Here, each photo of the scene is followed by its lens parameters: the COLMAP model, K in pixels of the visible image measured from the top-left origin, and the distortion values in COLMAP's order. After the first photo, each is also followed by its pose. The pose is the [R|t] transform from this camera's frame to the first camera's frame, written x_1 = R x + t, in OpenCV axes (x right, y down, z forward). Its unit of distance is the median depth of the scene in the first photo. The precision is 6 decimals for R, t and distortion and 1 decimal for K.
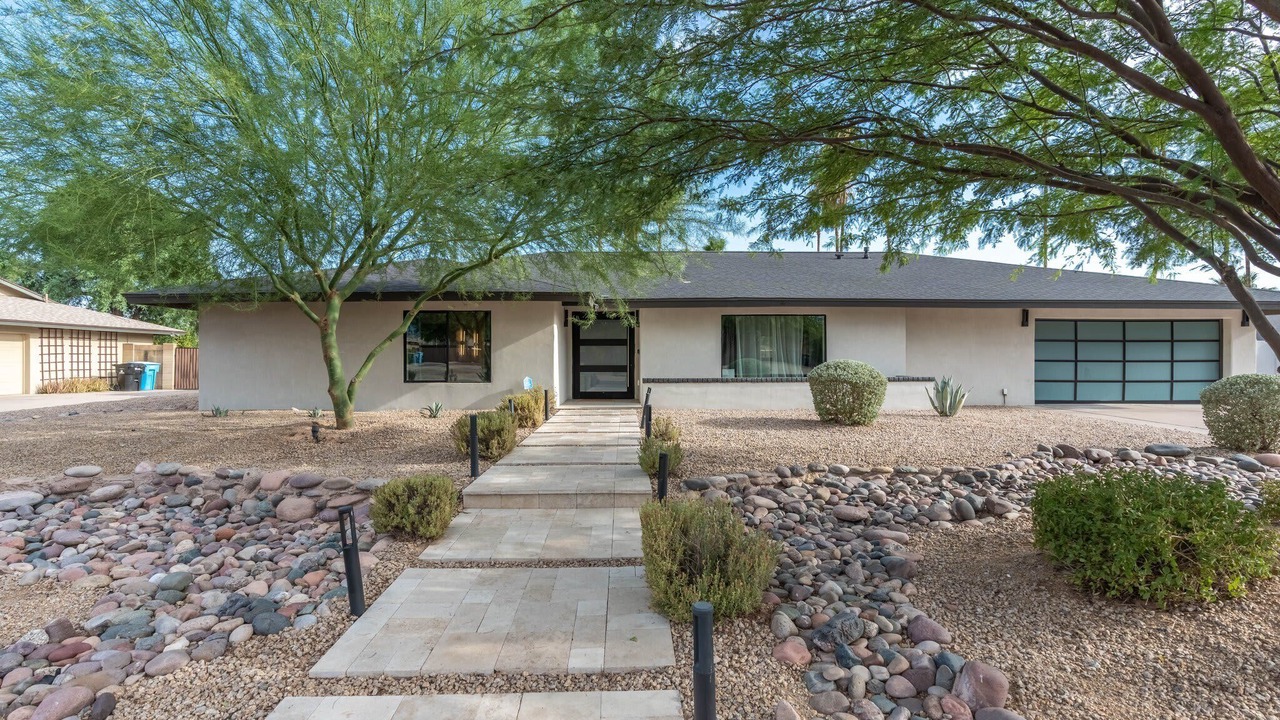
lens RADIAL K [[578.5, 0, 640.0], [0, 578.5, 361.2], [0, 0, 1]] dist [0.000998, 0.001076]
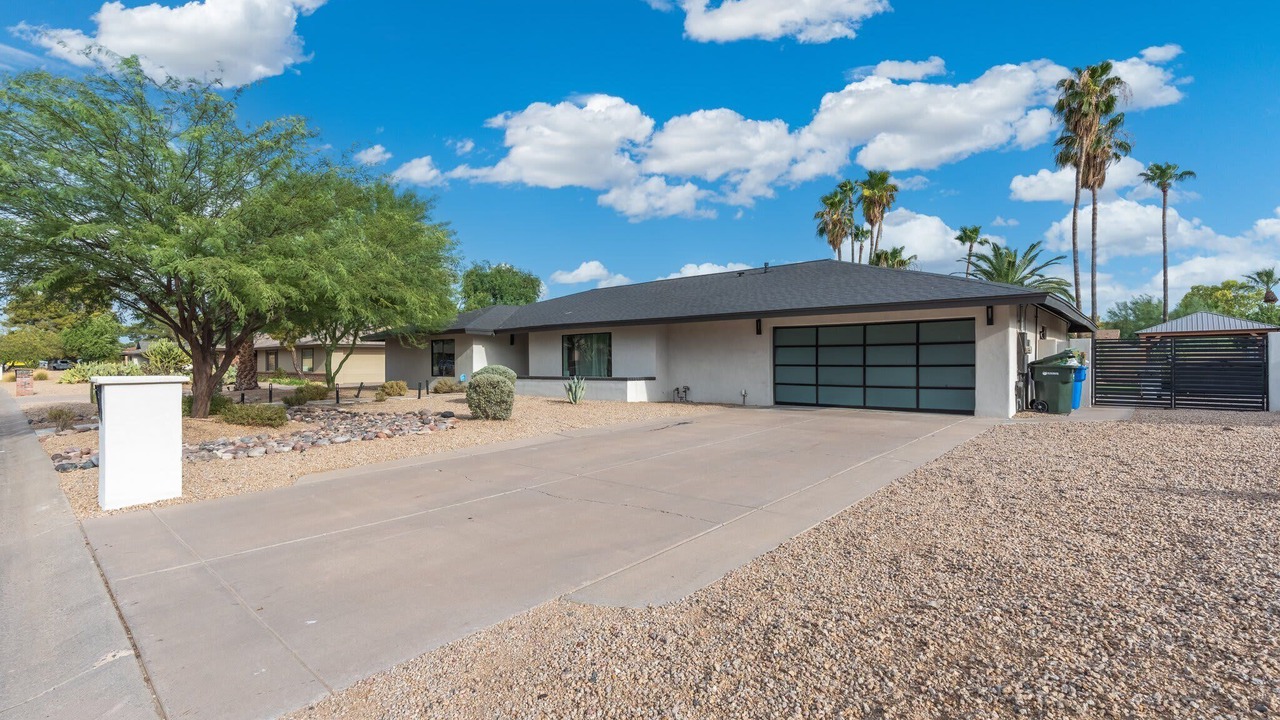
lens RADIAL K [[578.5, 0, 639.8], [0, 578.5, 362.0], [0, 0, 1]] dist [0.000998, 0.001076]
pose [[0.736237, -0.003696, -0.676714, 1.239228], [0.002984, 0.999993, -0.002216, -0.005524], [0.676718, -0.000388, 0.736243, 0.019359]]
